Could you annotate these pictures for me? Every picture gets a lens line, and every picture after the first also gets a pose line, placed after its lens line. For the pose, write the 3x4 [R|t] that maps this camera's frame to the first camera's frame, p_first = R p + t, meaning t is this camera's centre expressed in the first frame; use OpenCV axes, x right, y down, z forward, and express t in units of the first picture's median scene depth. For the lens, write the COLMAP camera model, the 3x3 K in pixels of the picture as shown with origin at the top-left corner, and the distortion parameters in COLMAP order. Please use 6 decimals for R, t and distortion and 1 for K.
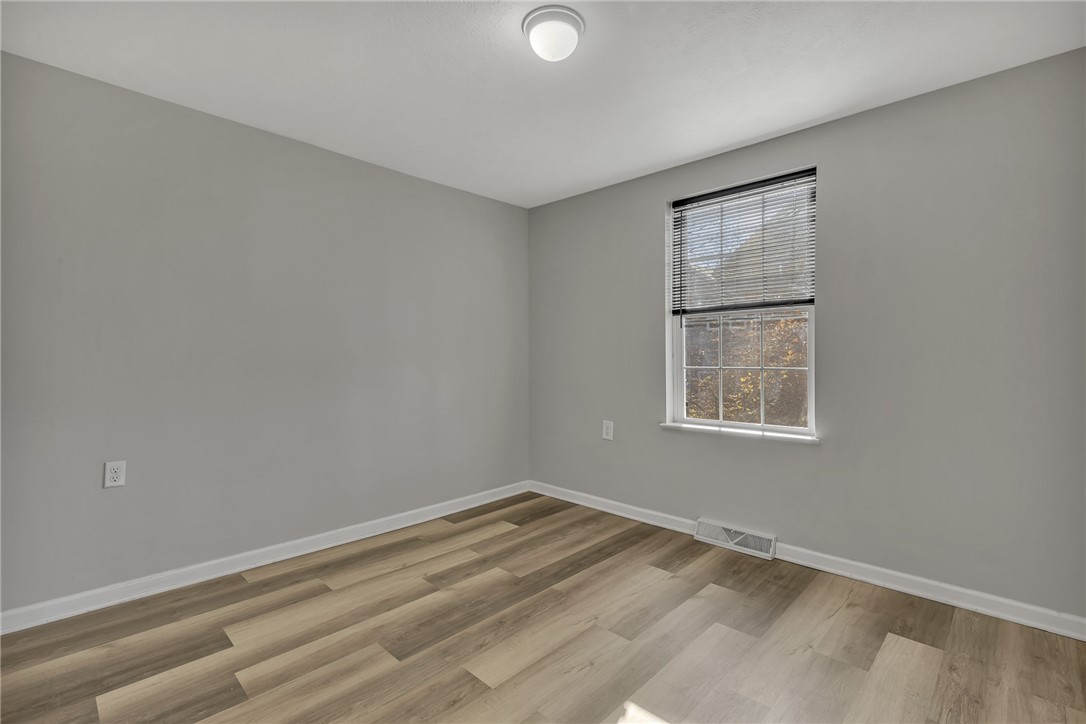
lens RADIAL K [[494.4, 0, 543.3], [0, 494.4, 359.1], [0, 0, 1]] dist [0.000670, 0.000037]
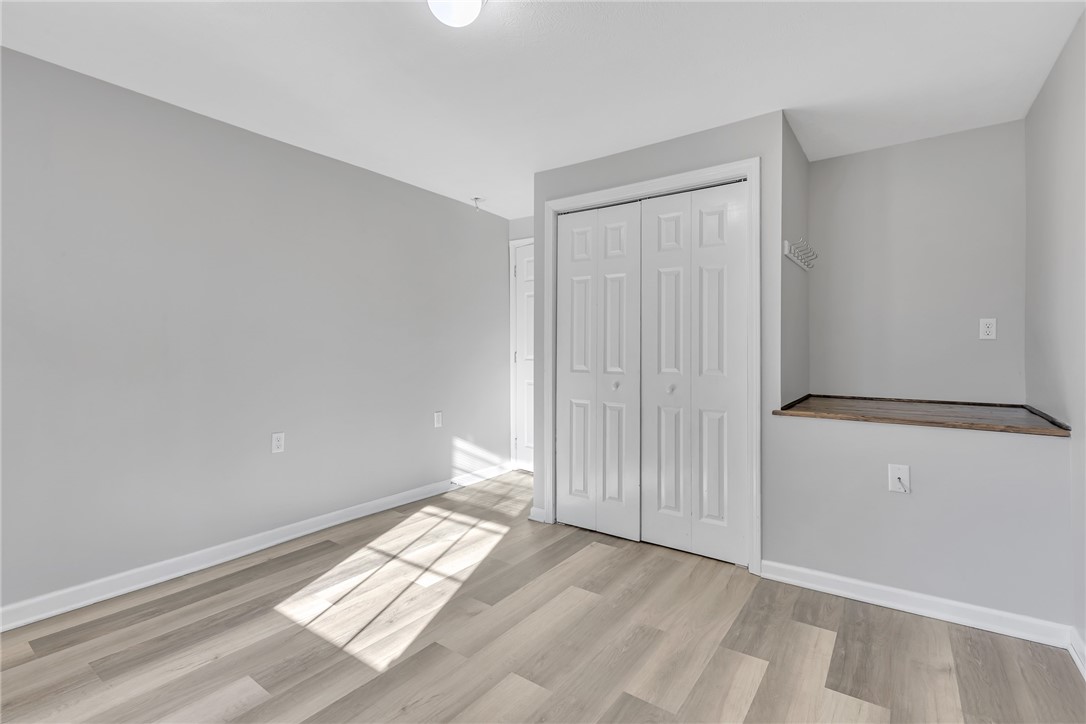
lens RADIAL K [[494.4, 0, 543.6], [0, 494.4, 357.3], [0, 0, 1]] dist [0.000670, 0.000037]
pose [[-0.989620, -0.004072, -0.143654, -0.015989], [-0.005905, 0.999906, 0.012338, -0.002085], [0.143591, 0.013058, -0.989551, 1.941991]]
